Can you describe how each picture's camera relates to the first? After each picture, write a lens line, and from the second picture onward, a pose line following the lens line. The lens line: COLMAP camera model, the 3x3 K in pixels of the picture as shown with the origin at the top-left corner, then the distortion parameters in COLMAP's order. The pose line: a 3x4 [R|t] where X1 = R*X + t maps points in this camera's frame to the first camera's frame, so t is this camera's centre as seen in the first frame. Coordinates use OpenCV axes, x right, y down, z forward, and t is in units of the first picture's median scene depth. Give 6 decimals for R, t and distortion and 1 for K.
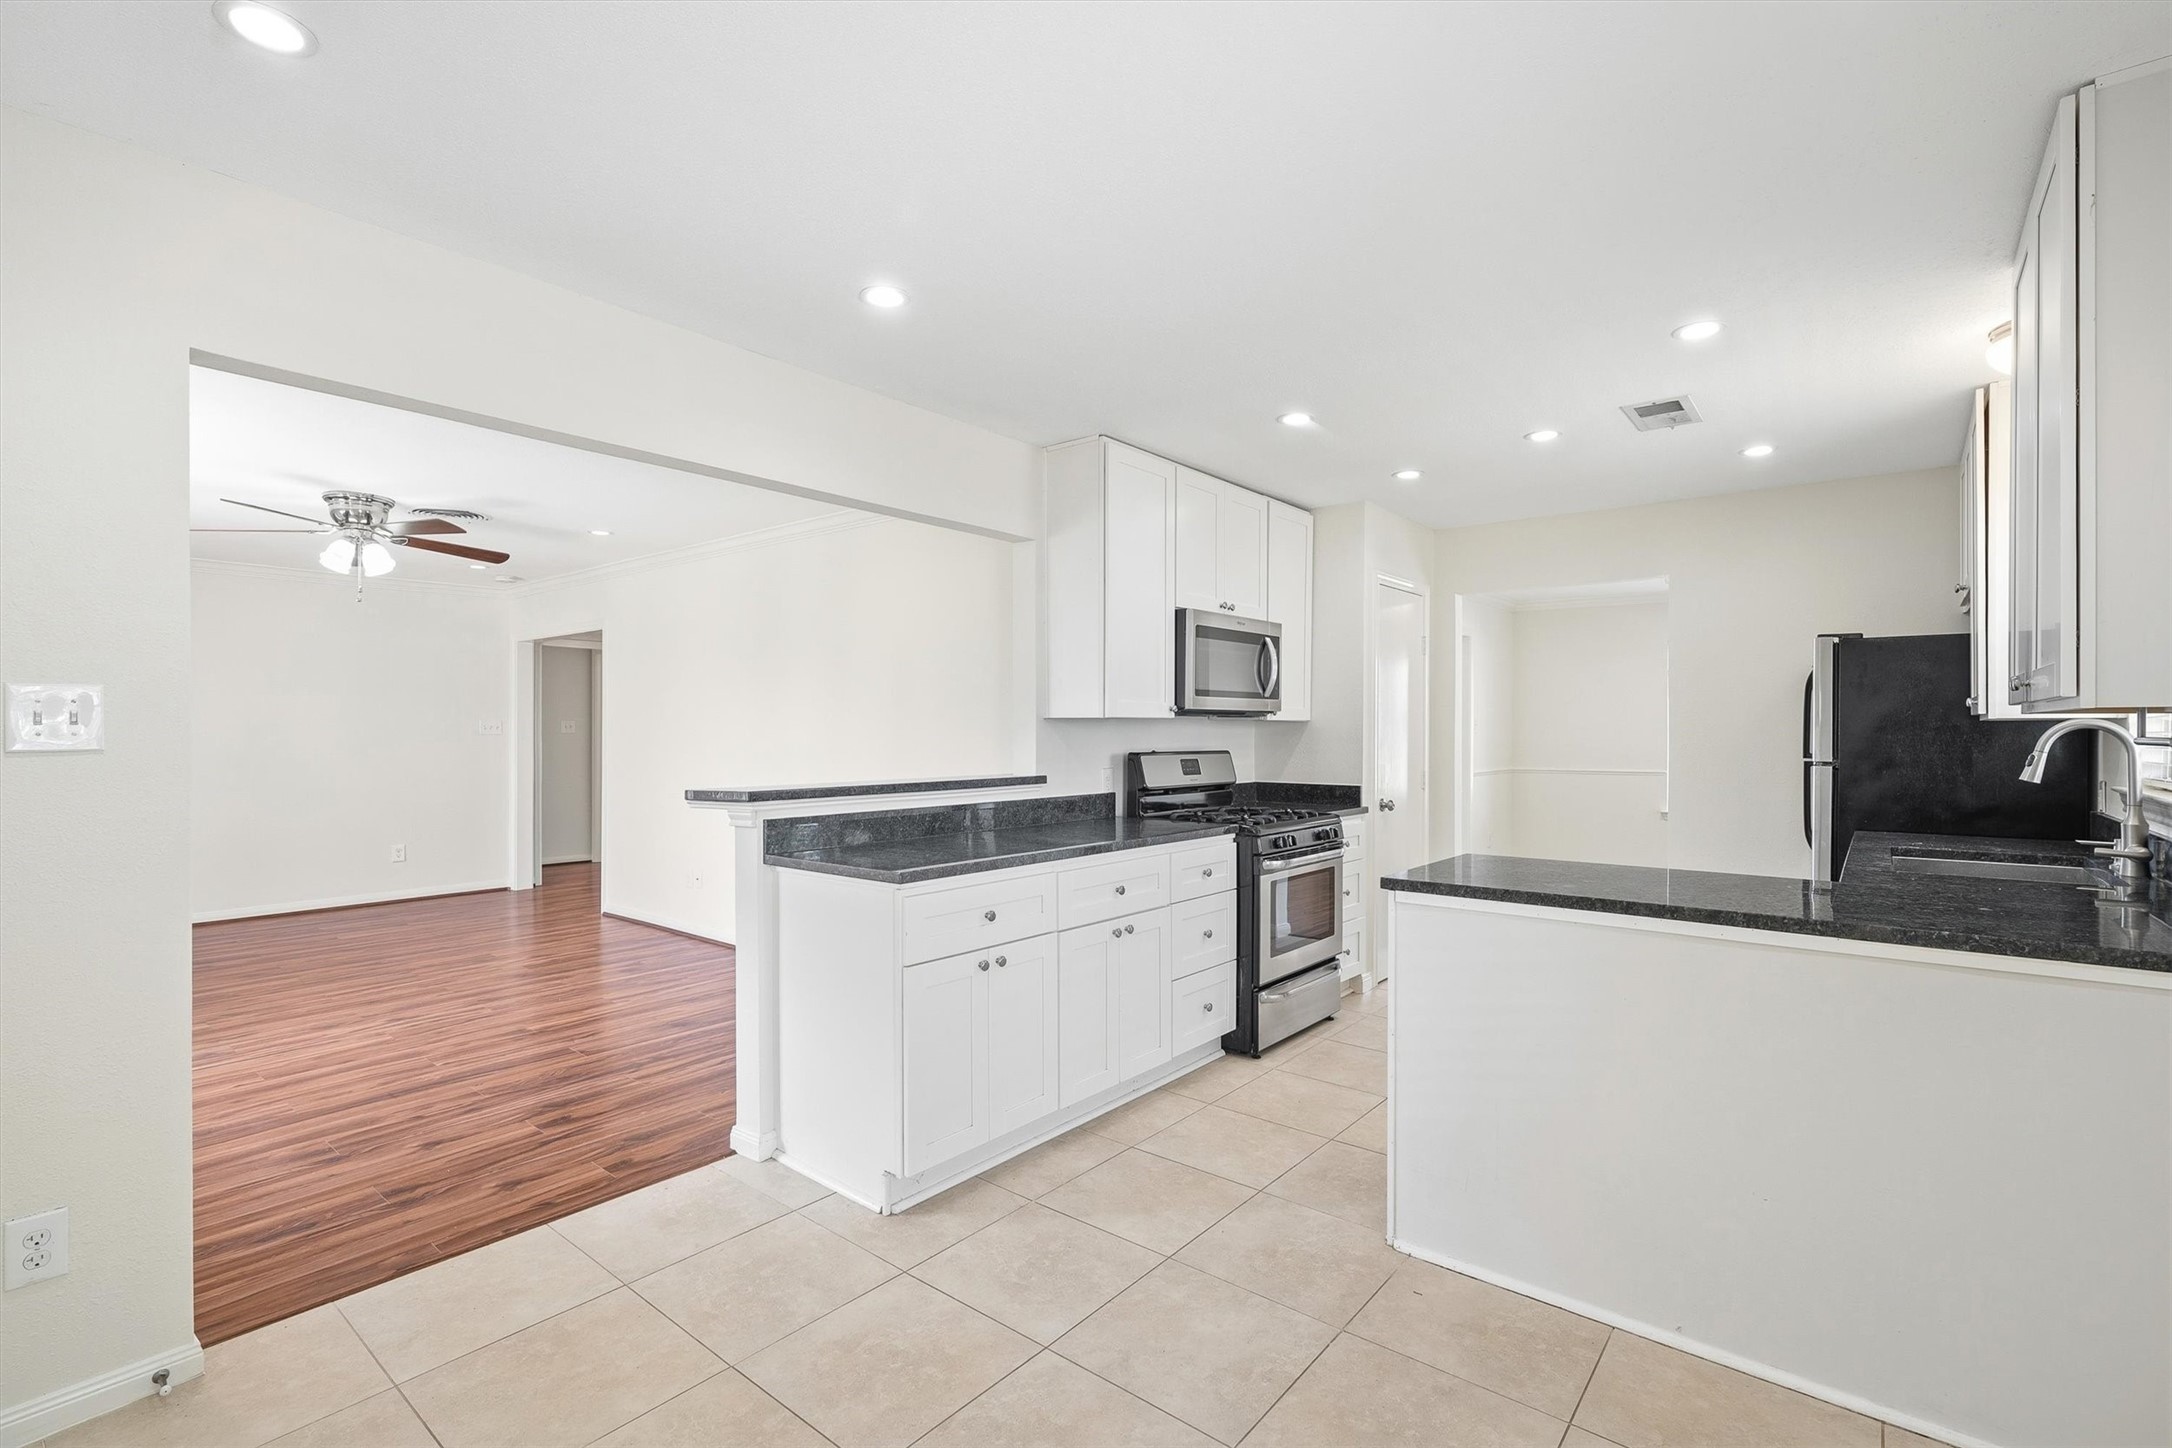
lens RADIAL K [[975.1, 0, 1090.4], [0, 975.1, 729.8], [0, 0, 1]] dist [-0.002437, 0.000499]
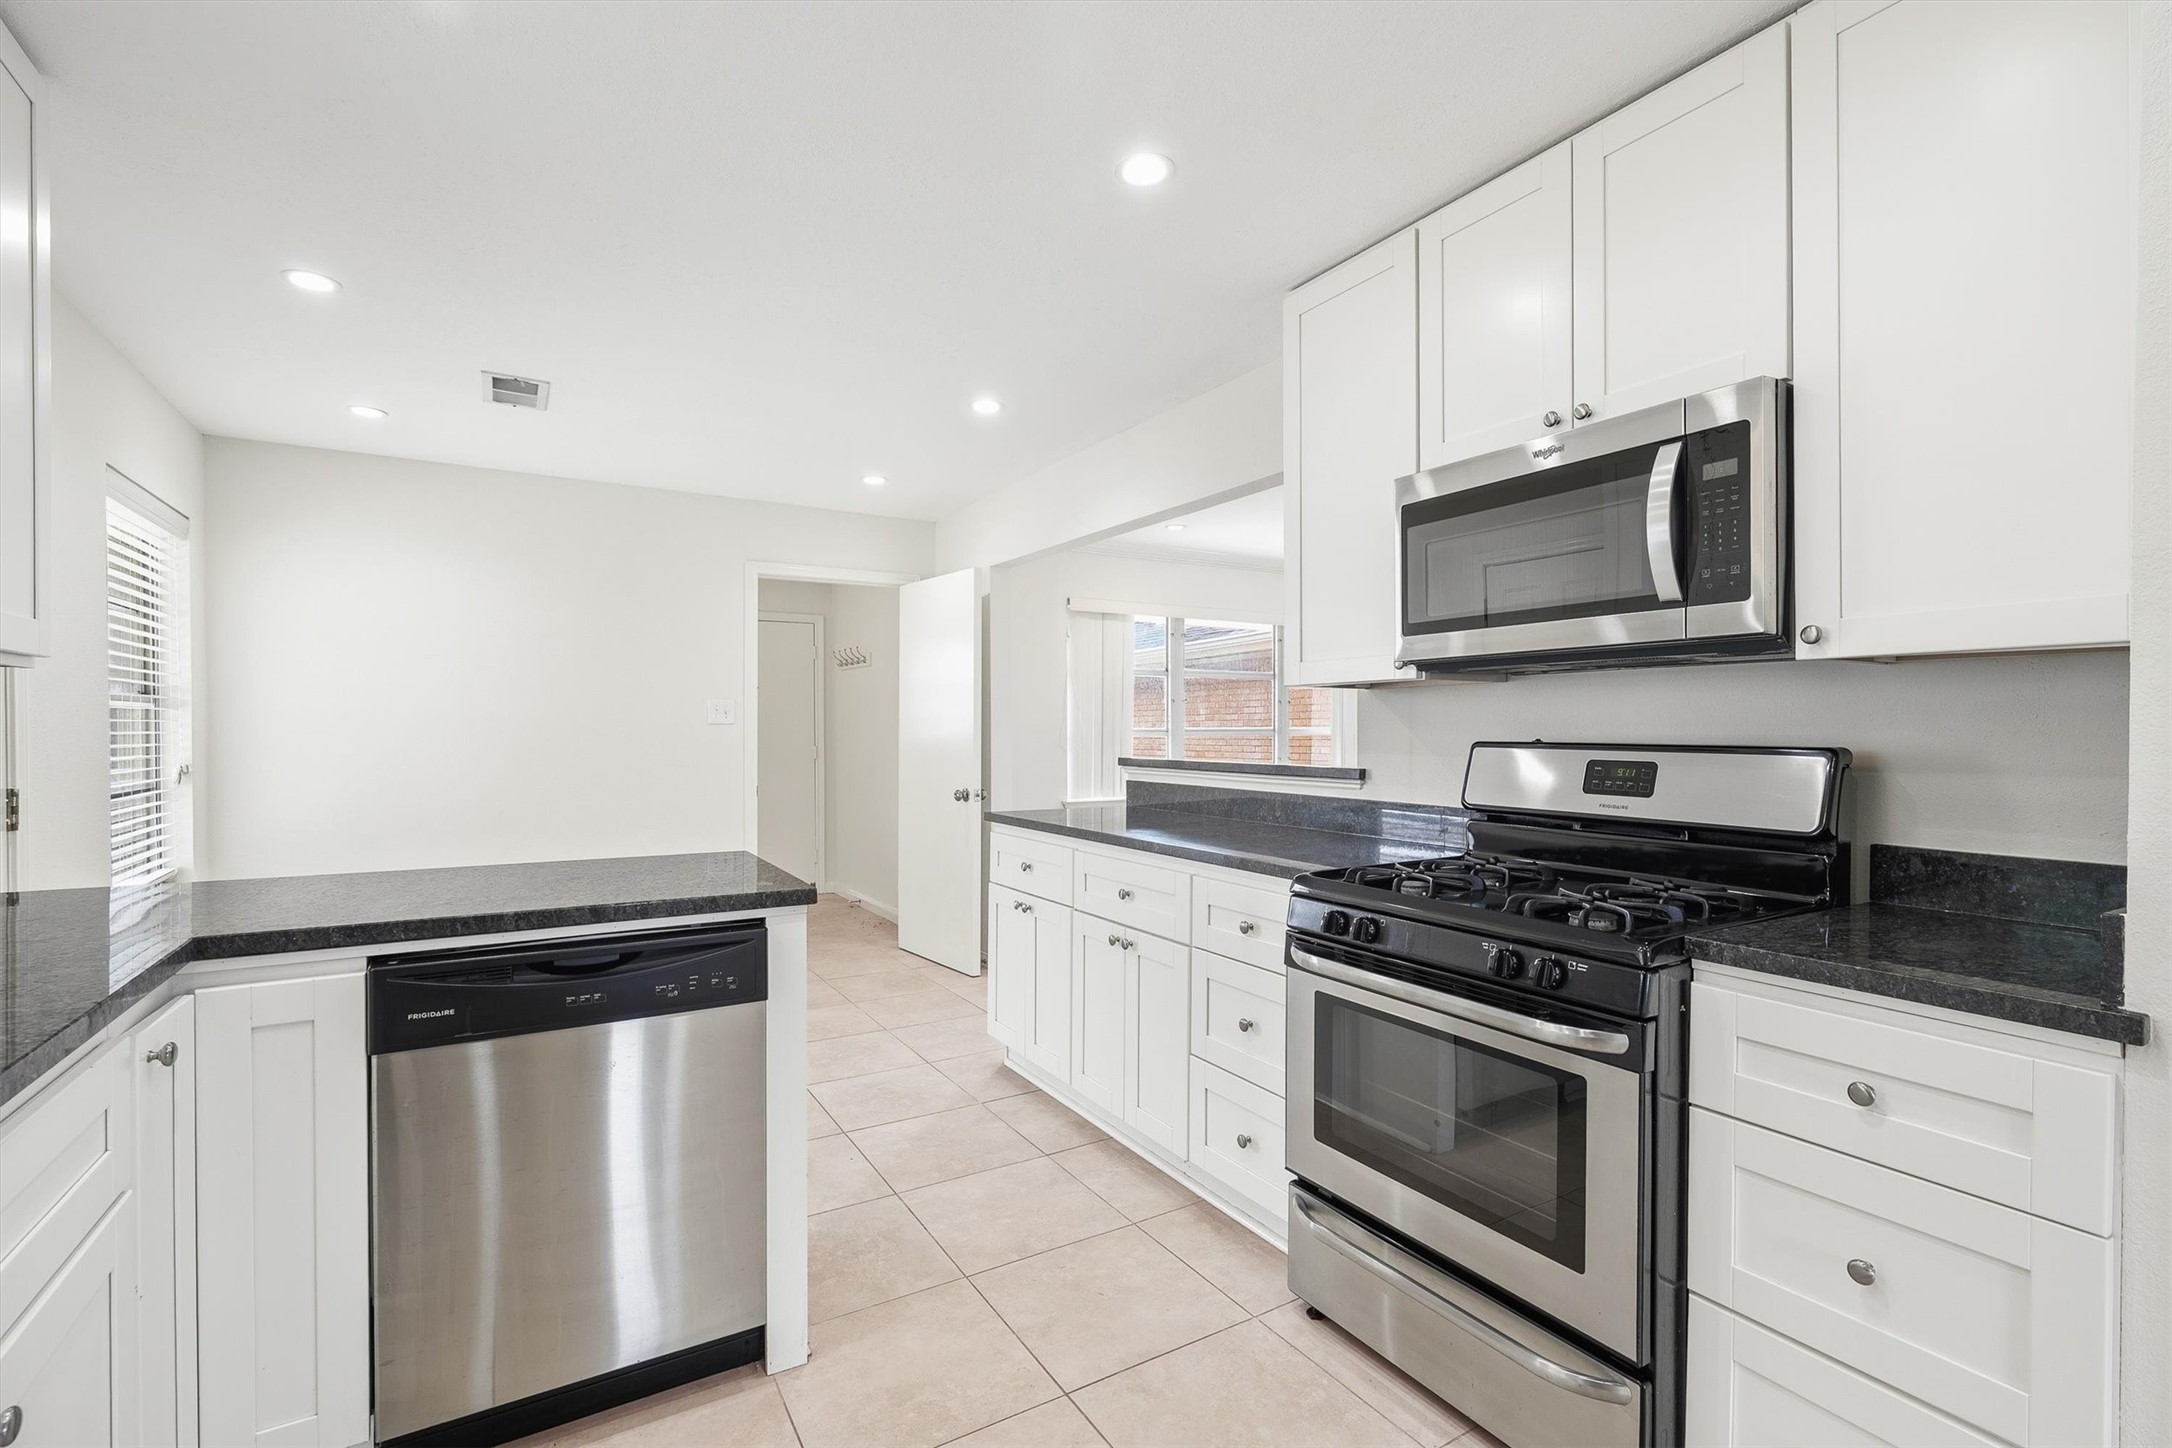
lens RADIAL K [[975.1, 0, 1081.1], [0, 975.1, 740.5], [0, 0, 1]] dist [-0.002437, 0.000499]
pose [[-0.340499, 0.009118, -0.940201, 0.703575], [-0.001616, 0.999946, 0.010283, 0.018516], [0.940243, 0.005020, -0.340466, 1.050402]]
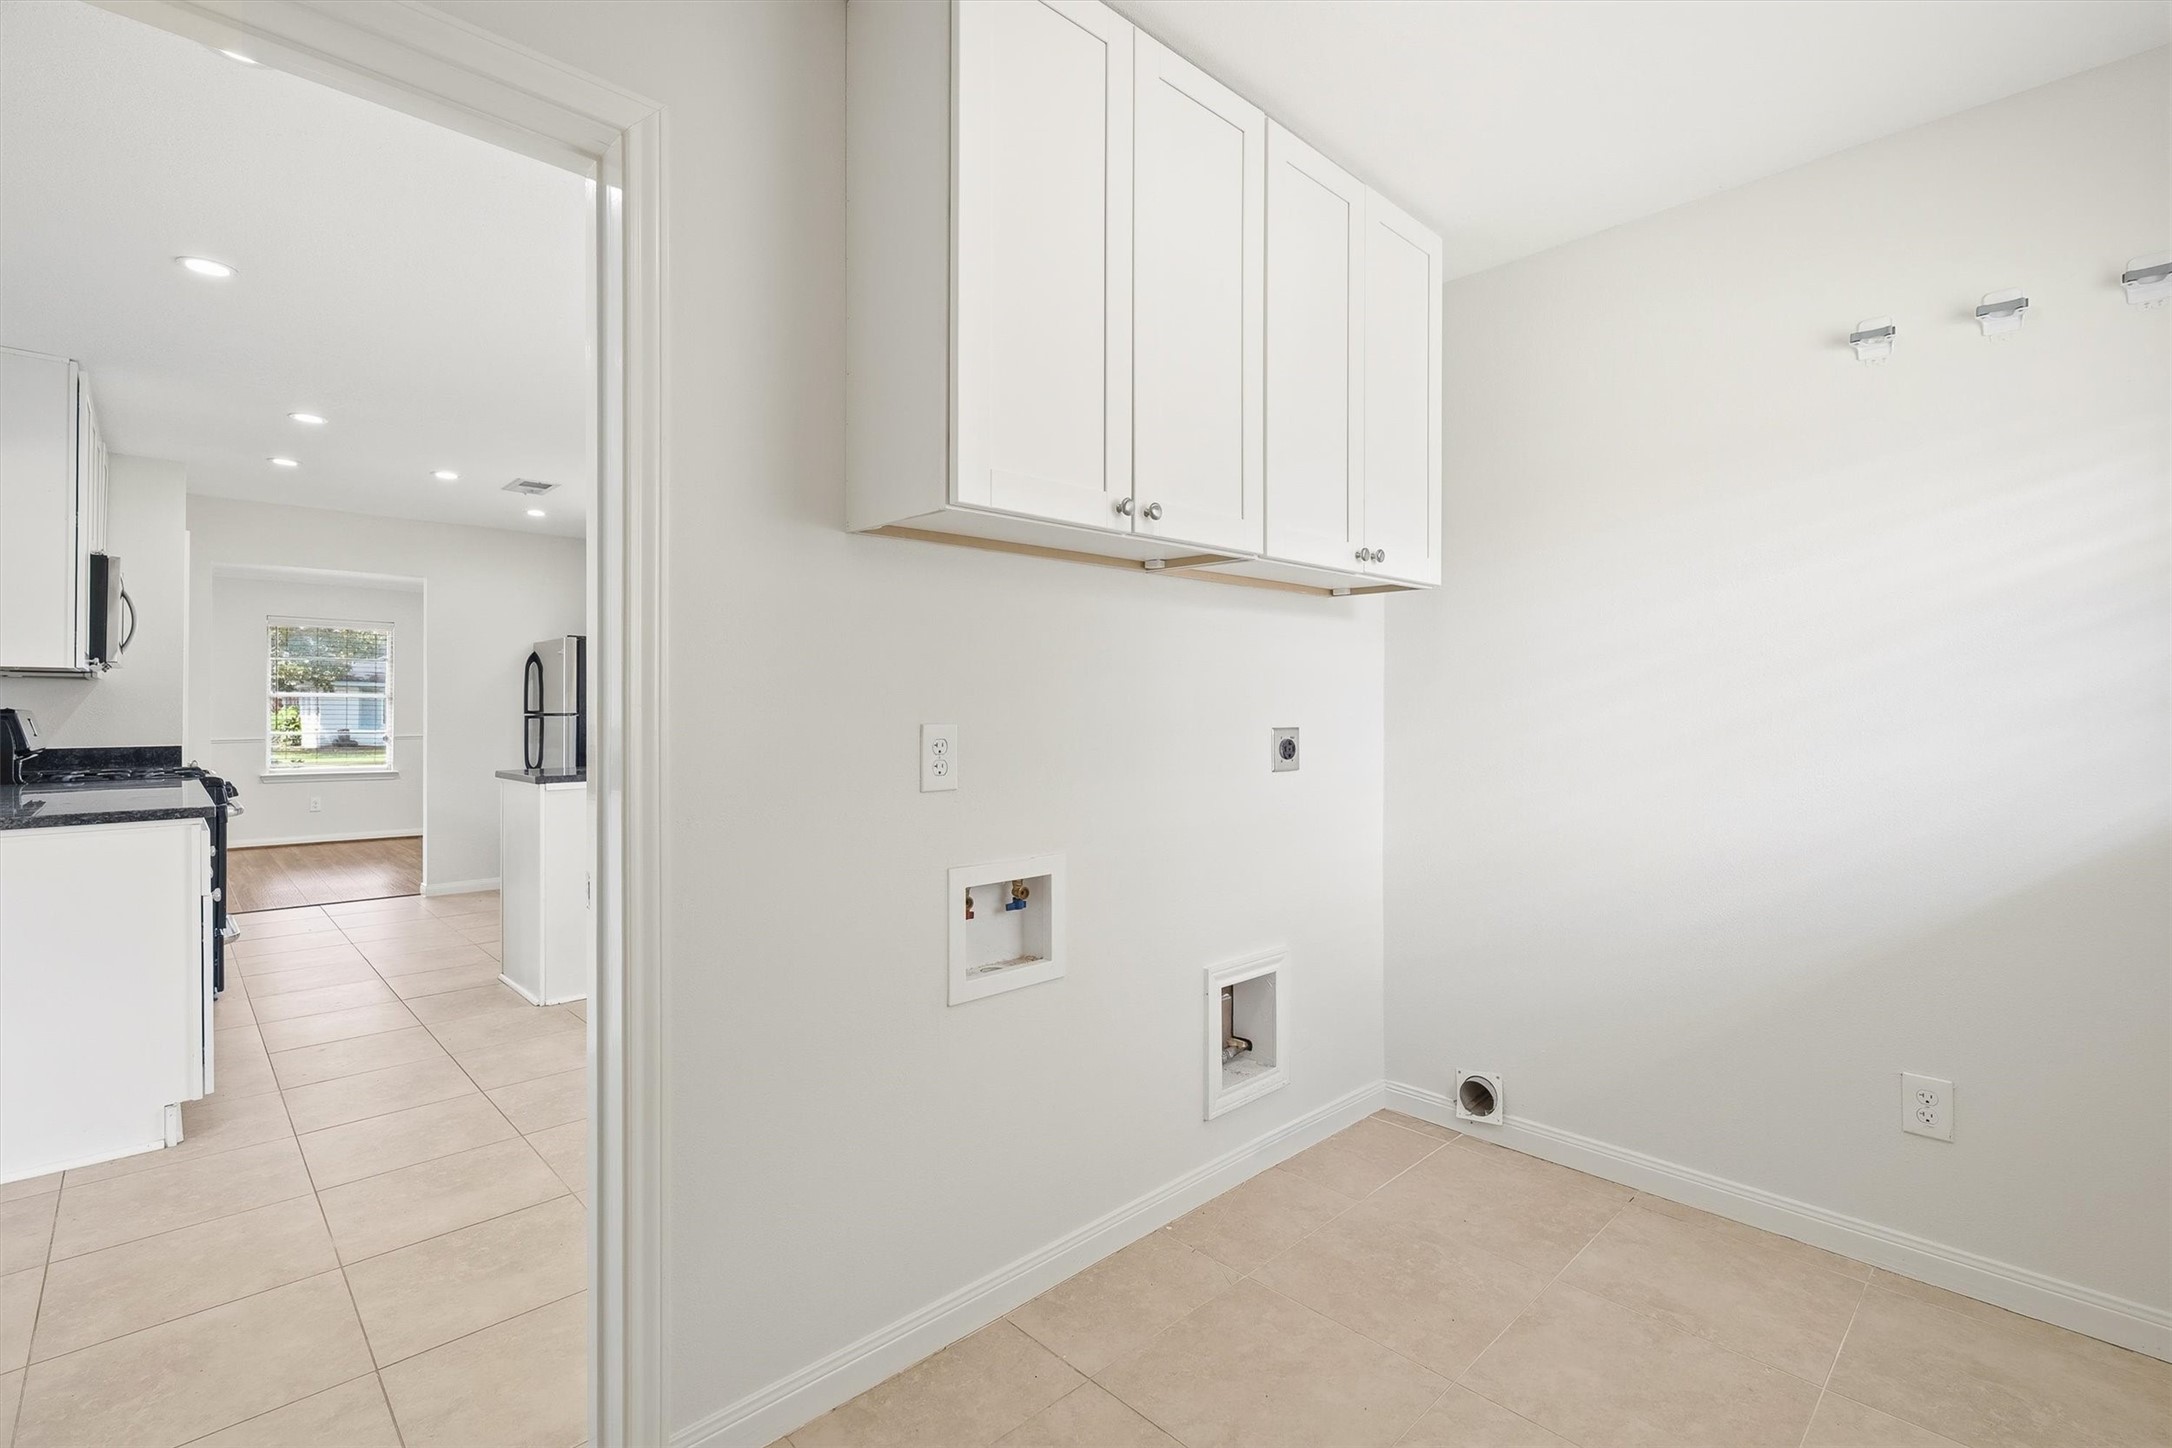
lens RADIAL K [[975.1, 0, 1088.4], [0, 975.1, 704.1], [0, 0, 1]] dist [-0.002437, 0.000499]
pose [[0.117251, 0.004222, 0.993093, -0.749028], [0.001667, 0.999989, -0.004448, 0.025868], [-0.993101, 0.002177, 0.117242, -0.052252]]
